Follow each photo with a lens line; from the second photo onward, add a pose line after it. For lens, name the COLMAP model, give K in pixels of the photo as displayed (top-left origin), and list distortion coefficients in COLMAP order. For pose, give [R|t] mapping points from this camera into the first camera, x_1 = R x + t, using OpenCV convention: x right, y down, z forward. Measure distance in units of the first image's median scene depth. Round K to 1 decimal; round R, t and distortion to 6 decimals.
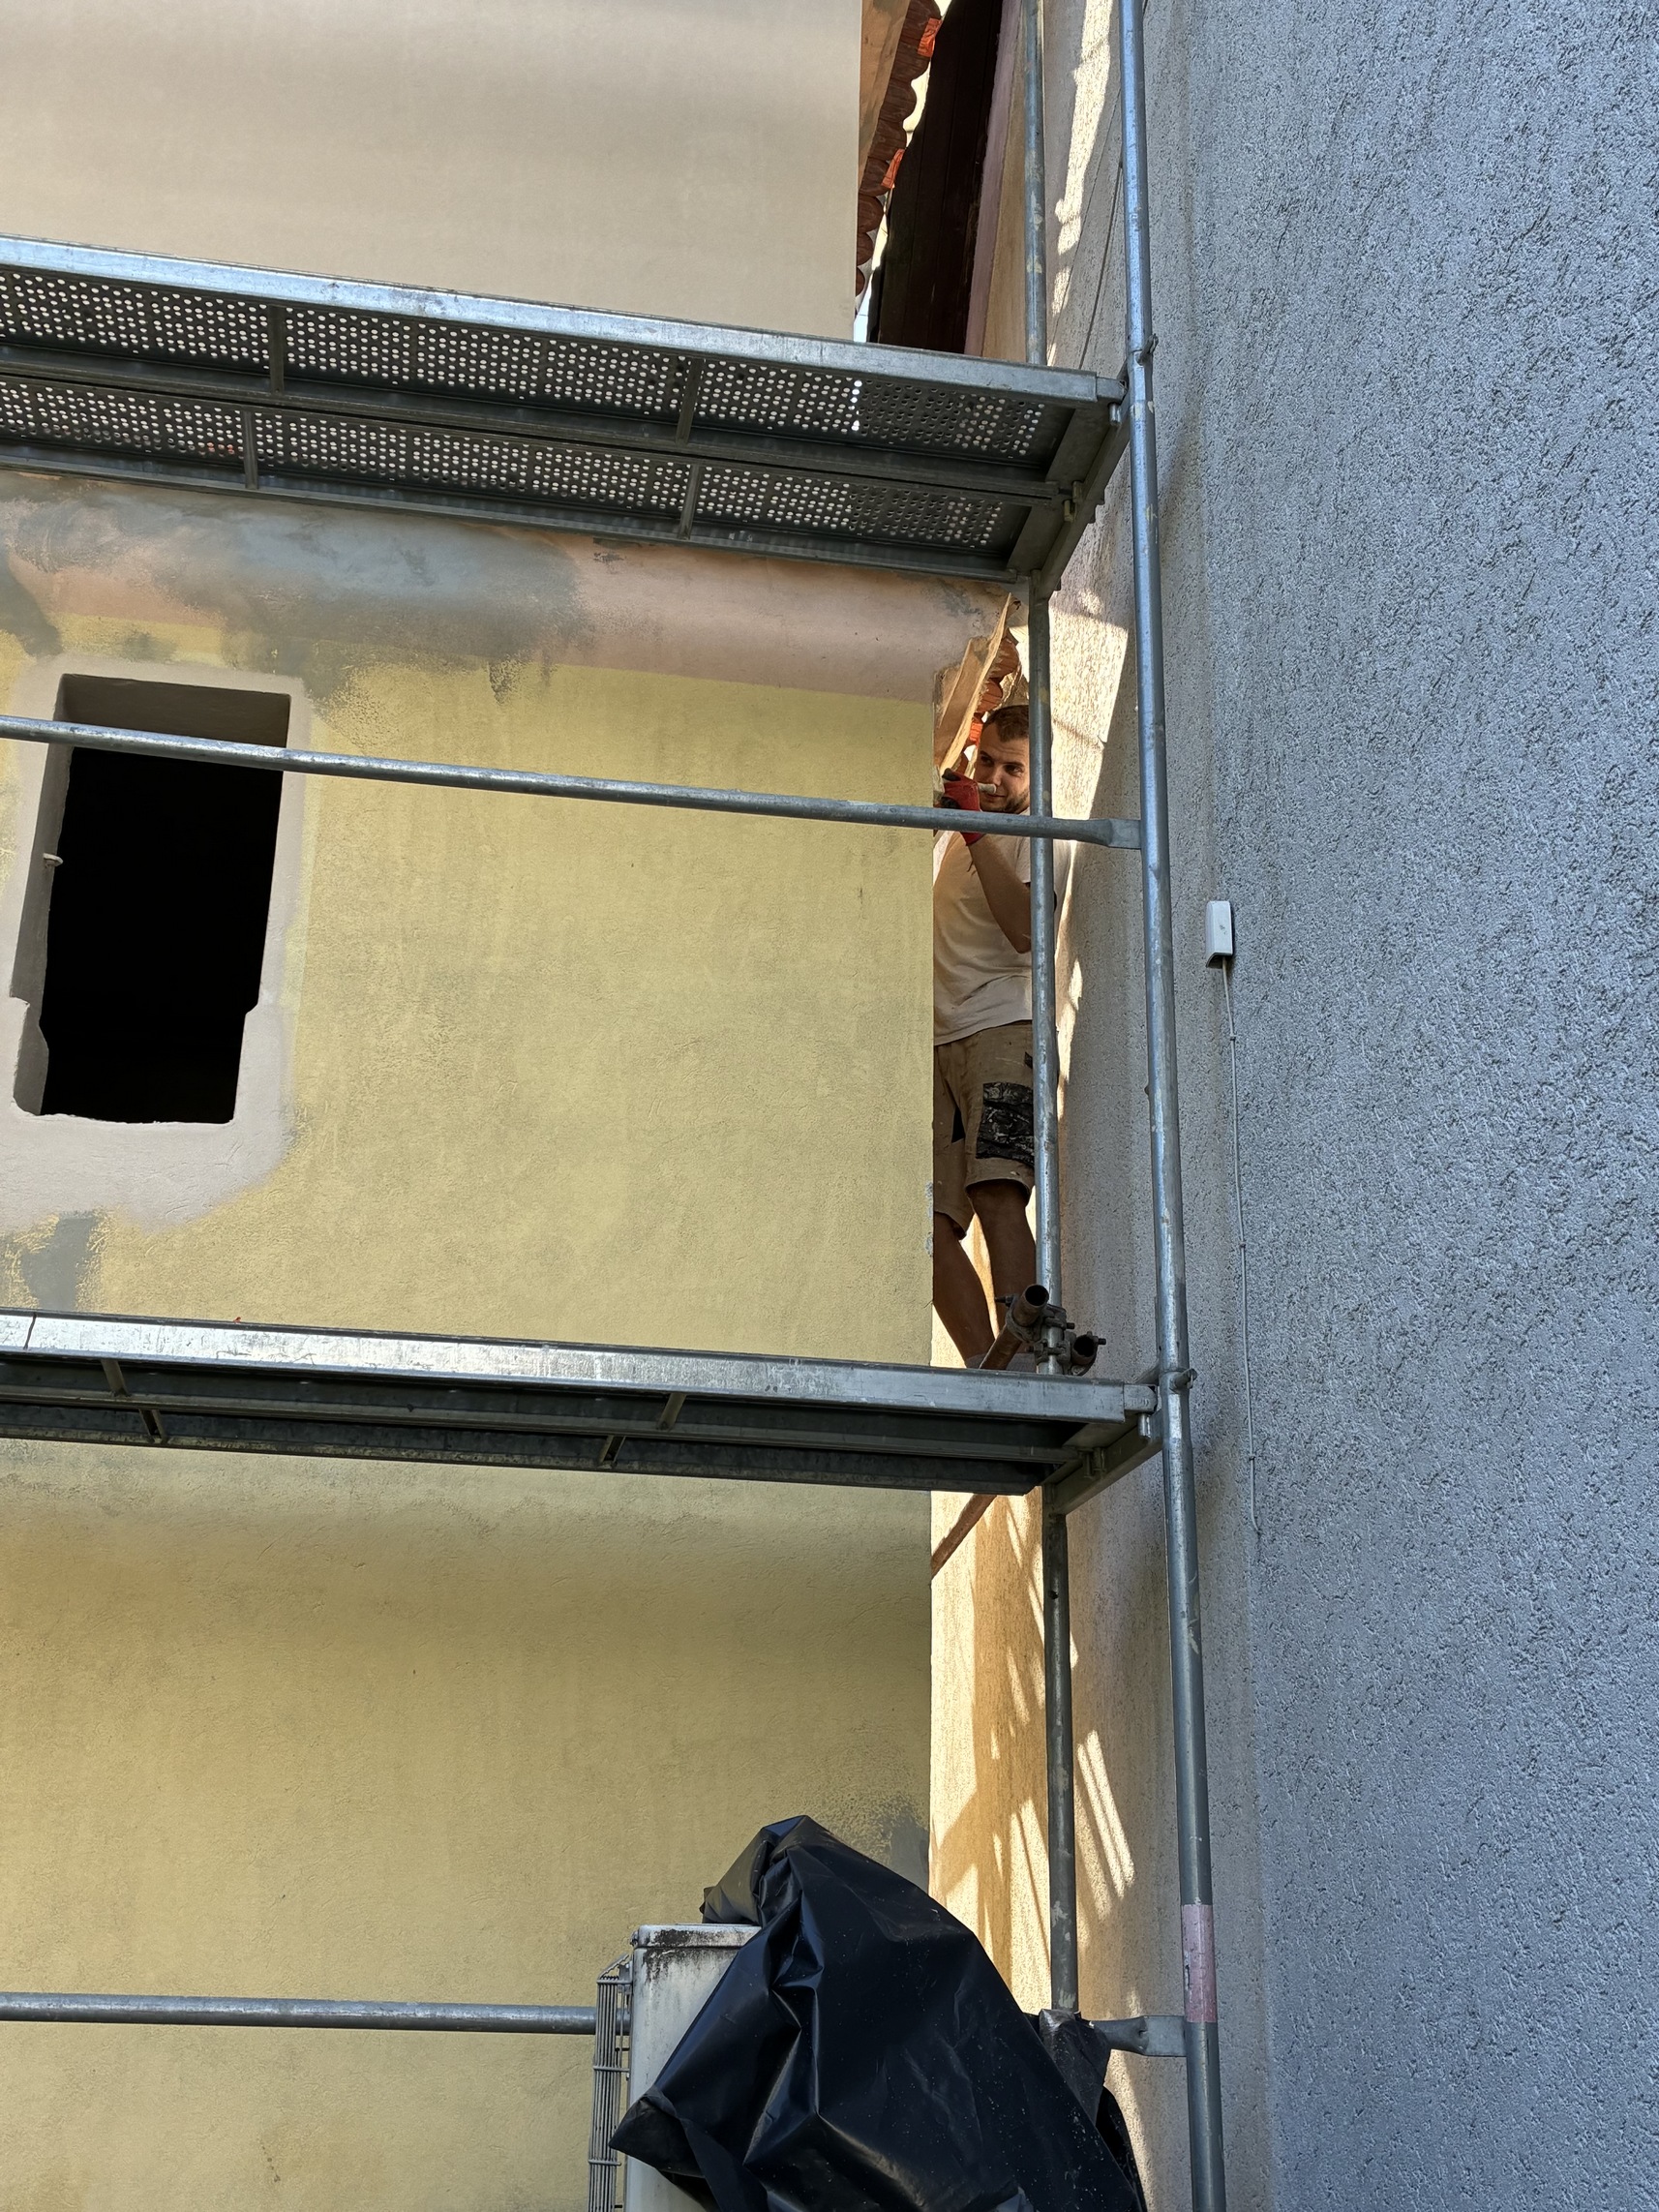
lens RADIAL K [[2415.8, 0, 814.1], [0, 2415.8, 1091.1], [0, 0, 1]] dist [0.045527, 0.000000]
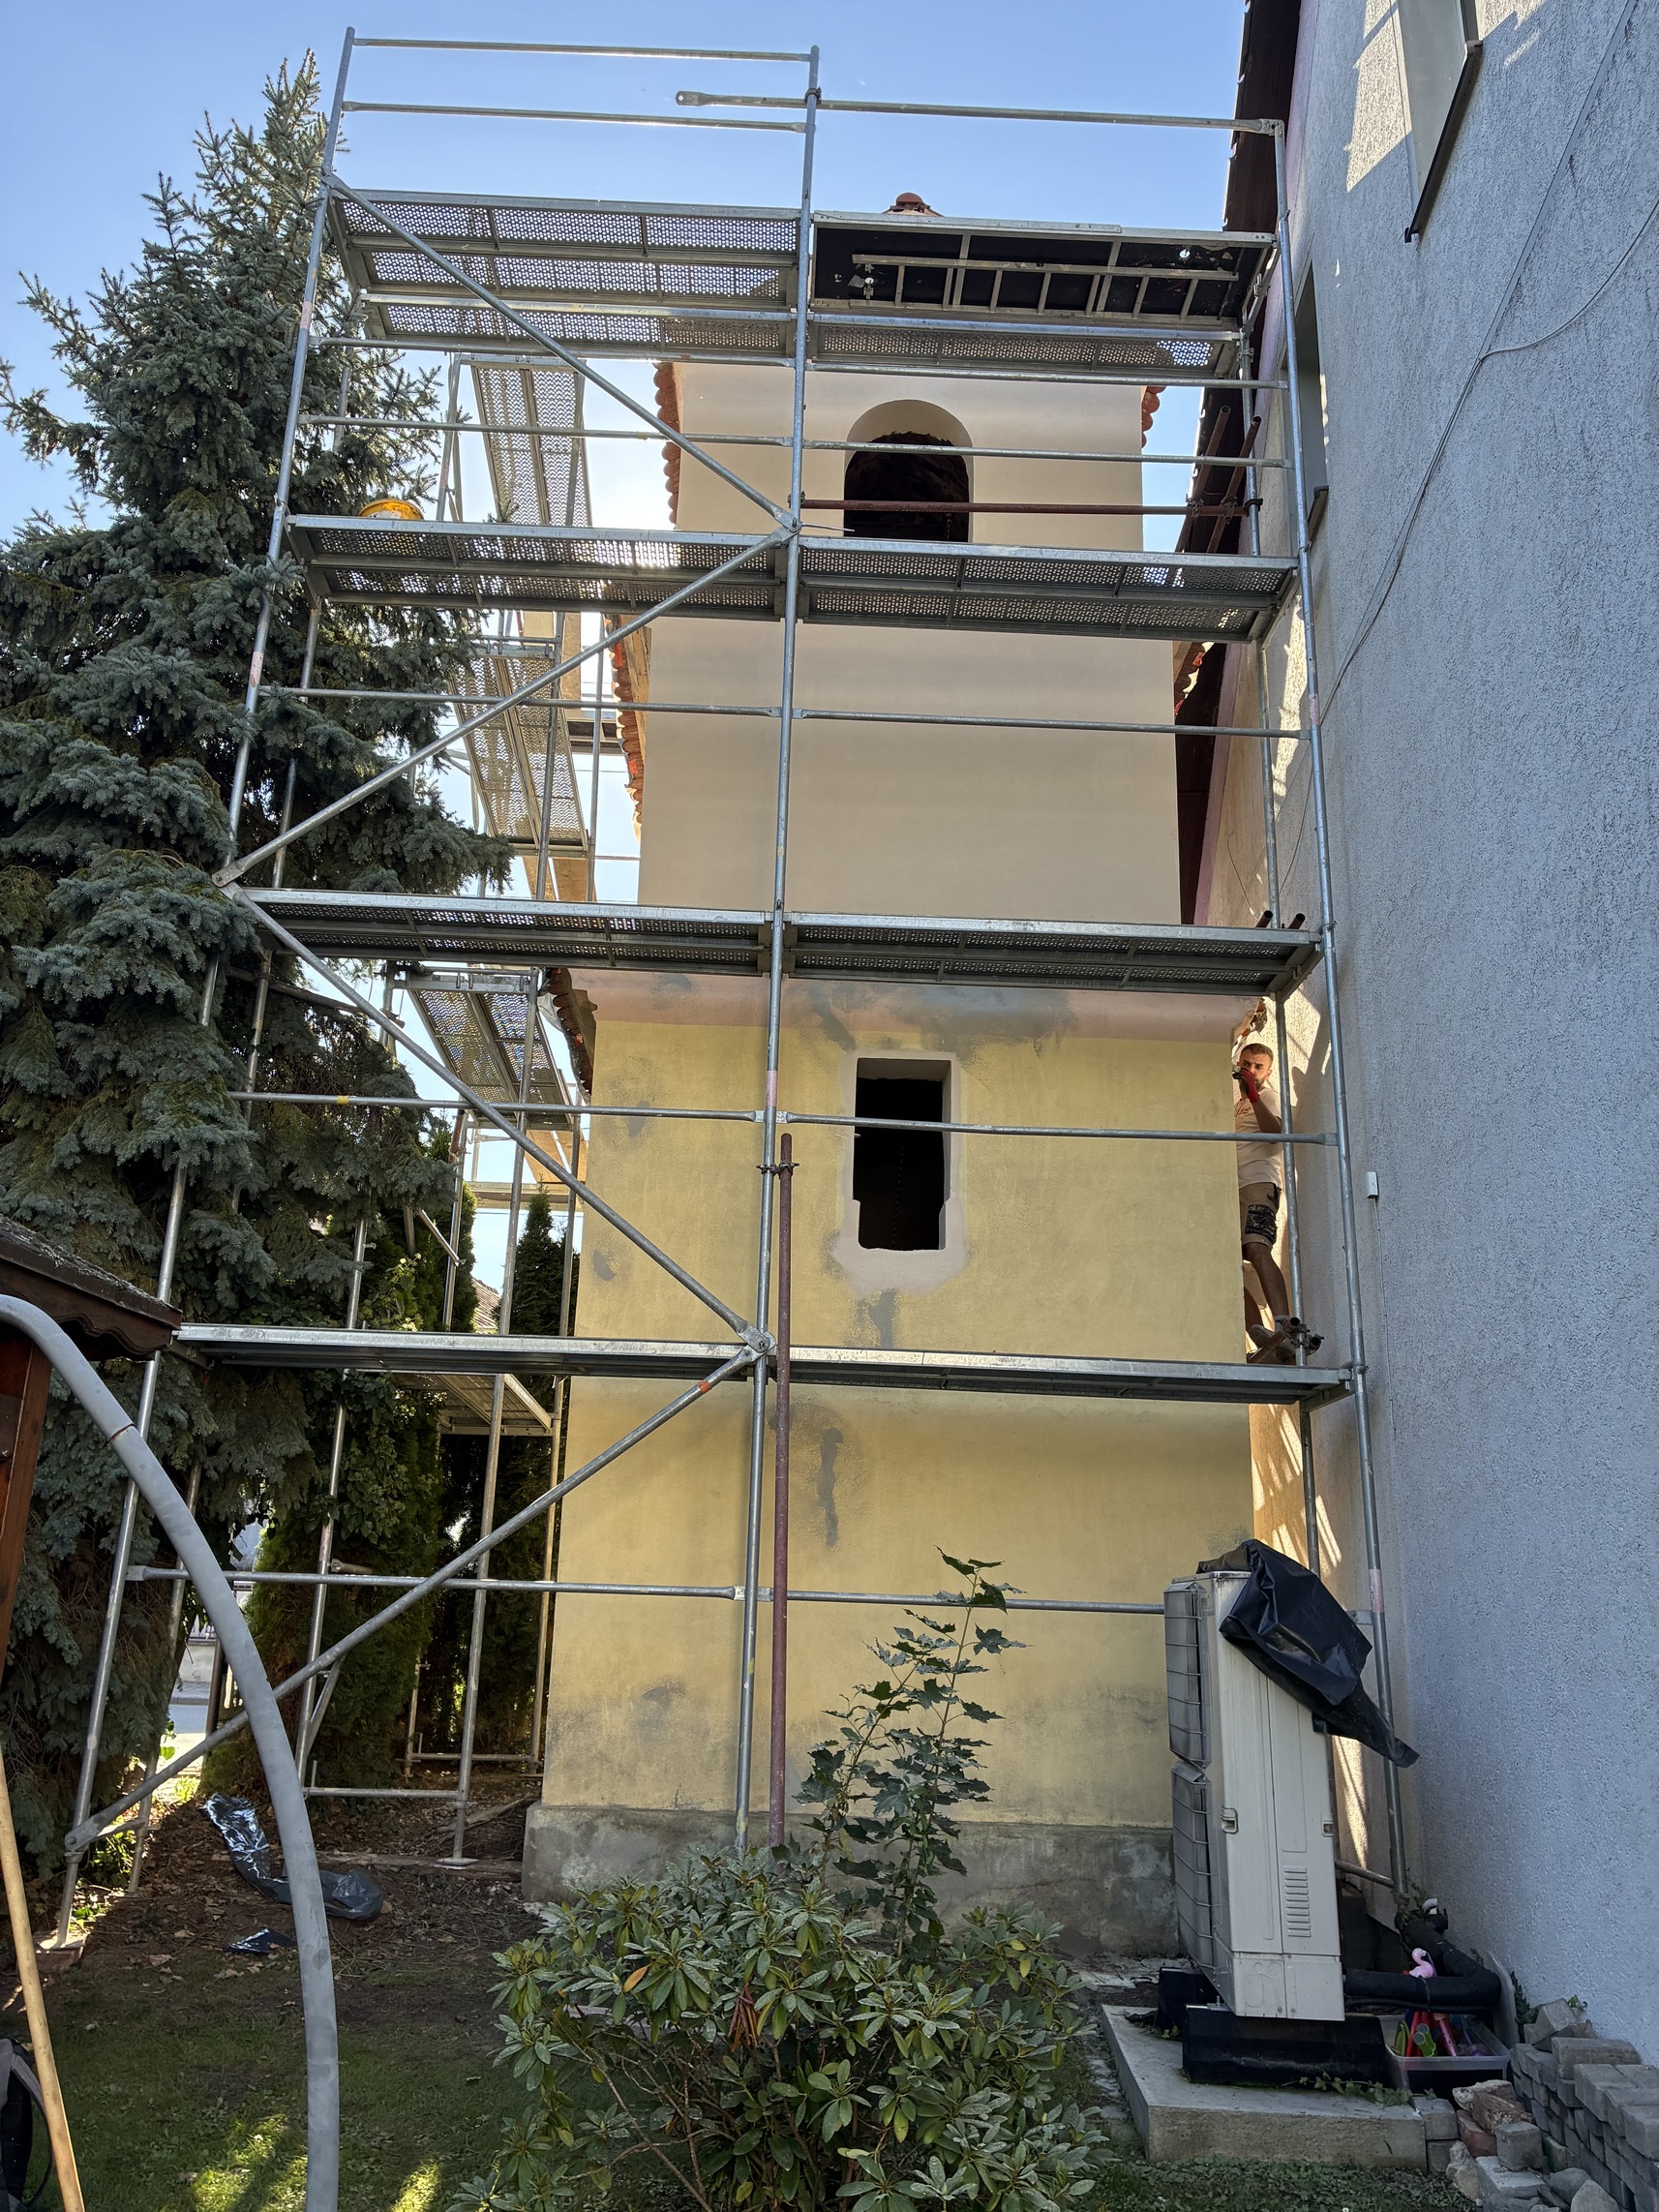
lens RADIAL K [[1672.8, 0, 807.6], [0, 1672.8, 1114.6], [0, 0, 1]] dist [0.041276, -0.044772]
pose [[0.989400, -0.034126, -0.141146, -0.141976], [0.041581, 0.997873, 0.050211, -0.221505], [0.139132, -0.055547, 0.988715, -0.695108]]
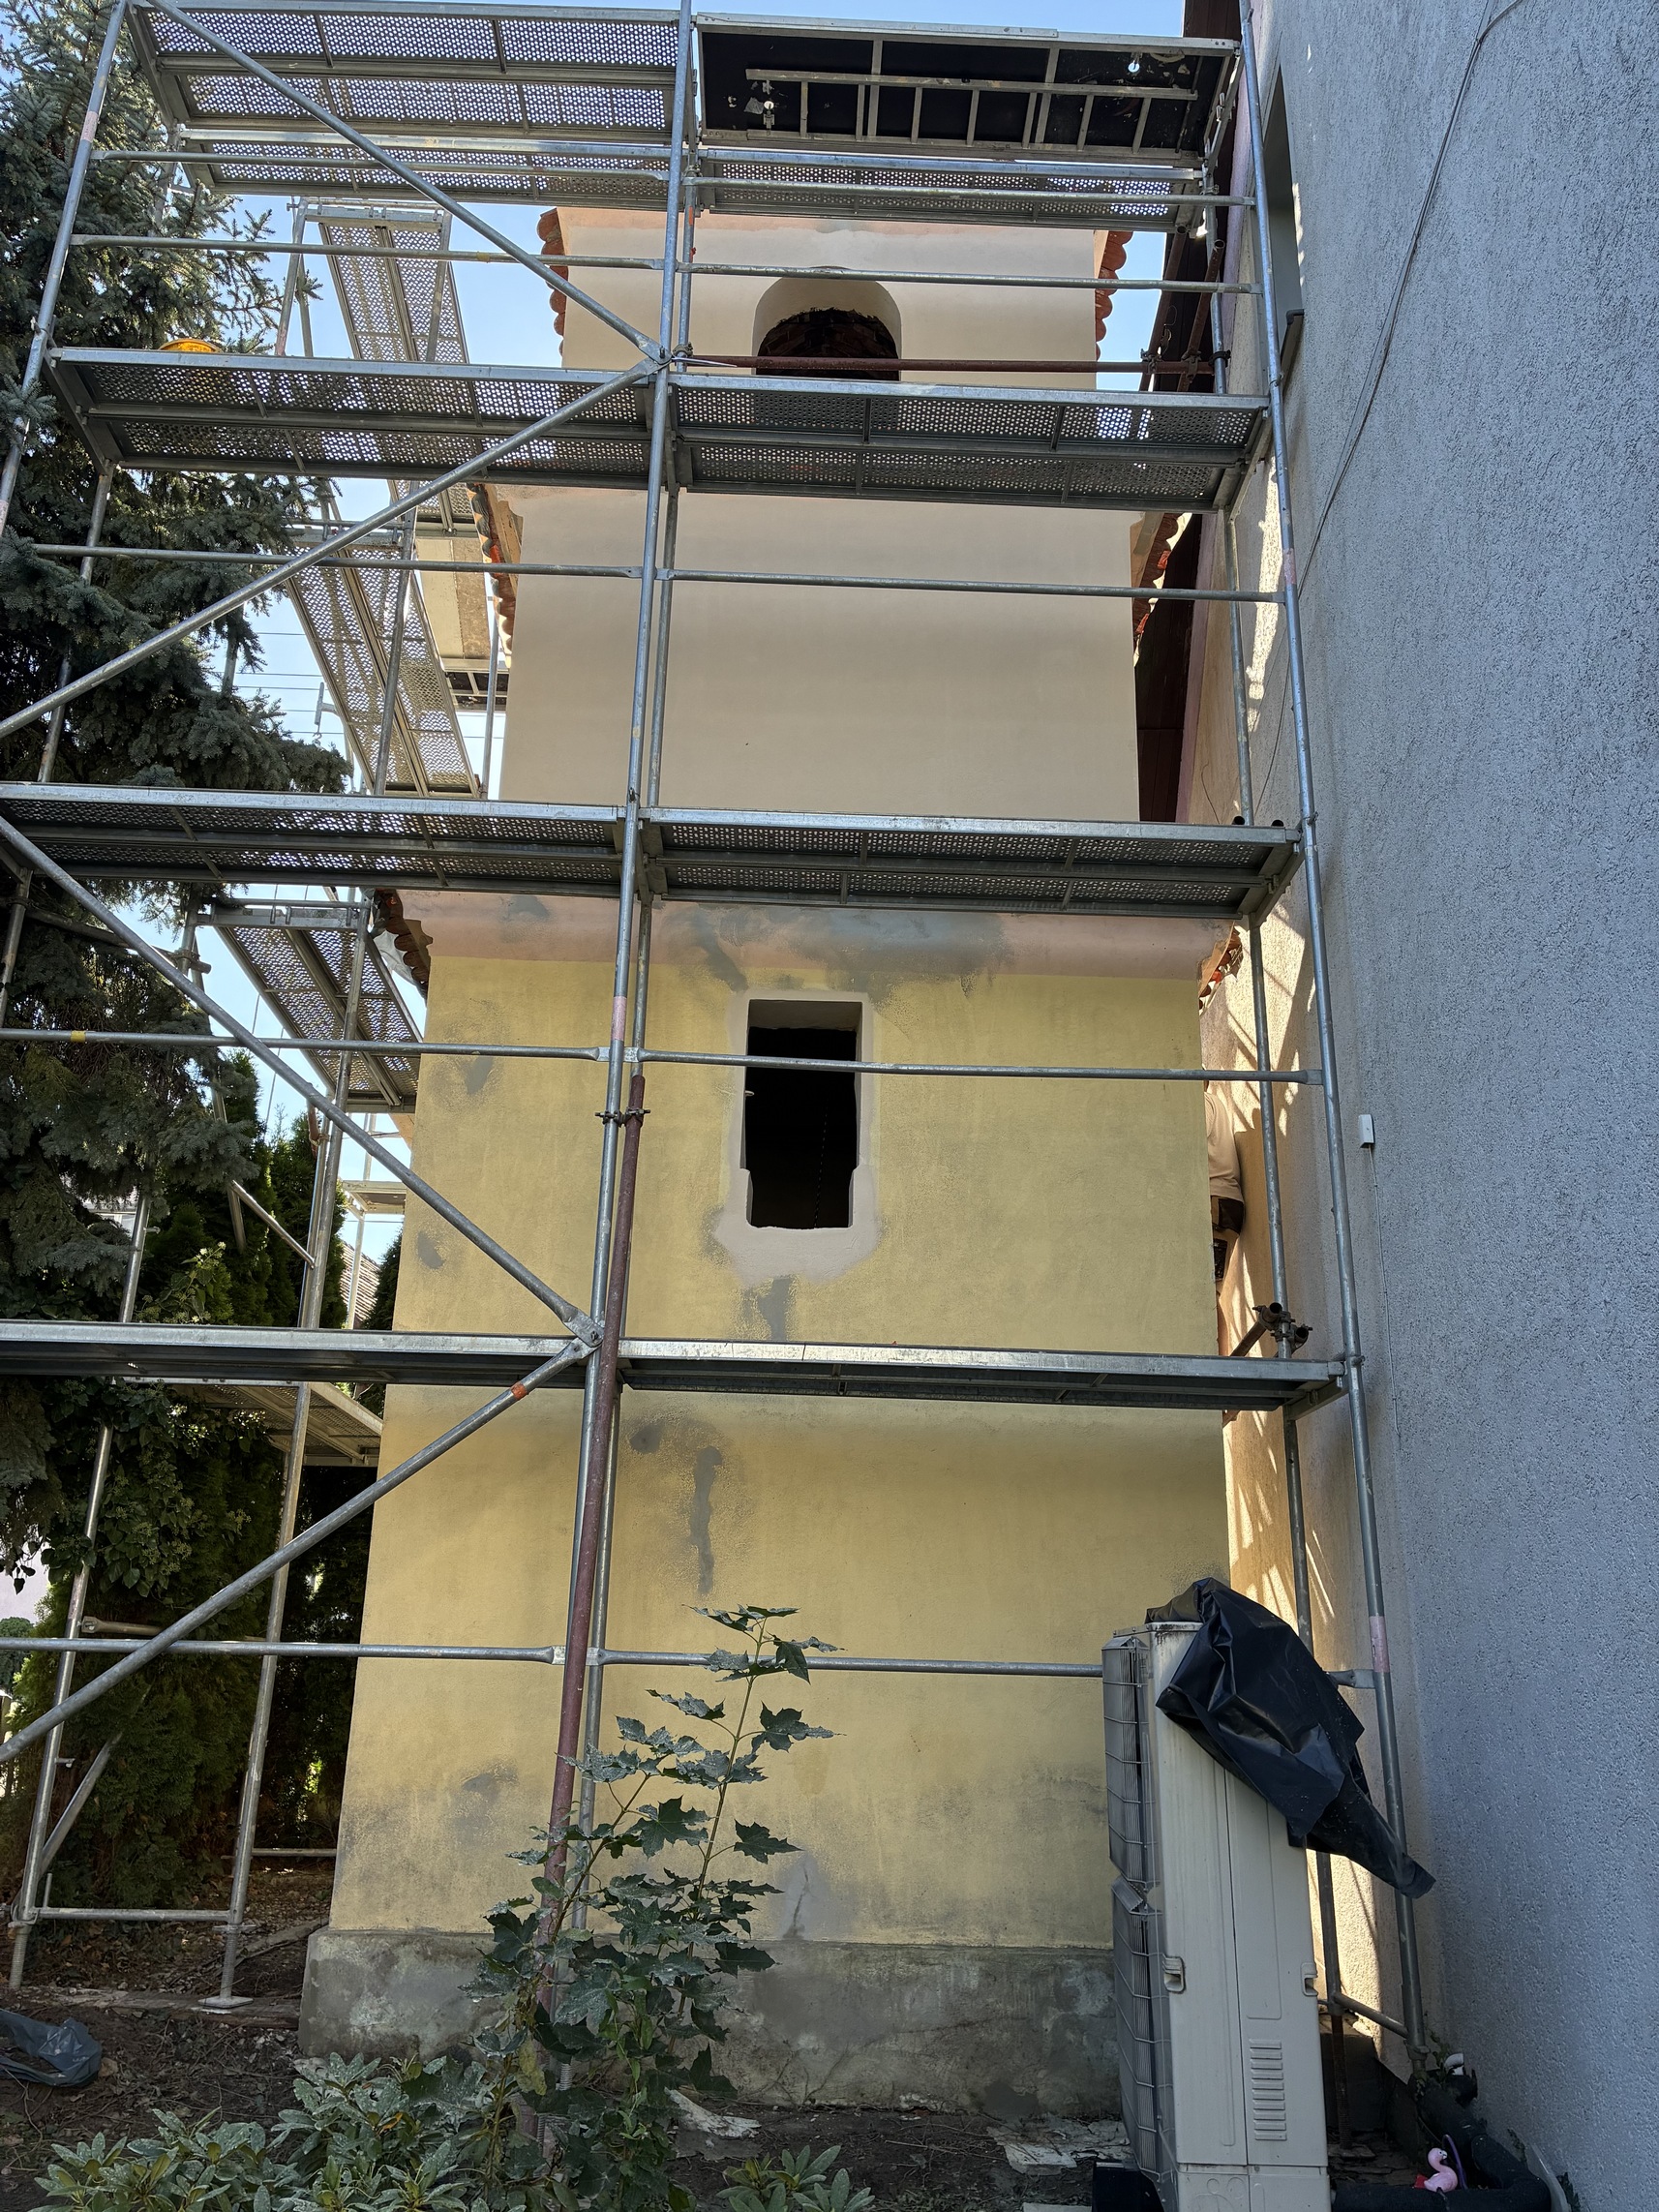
lens RADIAL K [[1672.8, 0, 831.4], [0, 1672.8, 1108.4], [0, 0, 1]] dist [0.041276, -0.044772]
pose [[0.989901, -0.045738, -0.134177, -0.071687], [0.048847, 0.998607, 0.019965, -0.118432], [0.133077, -0.026317, 0.990756, -0.374261]]
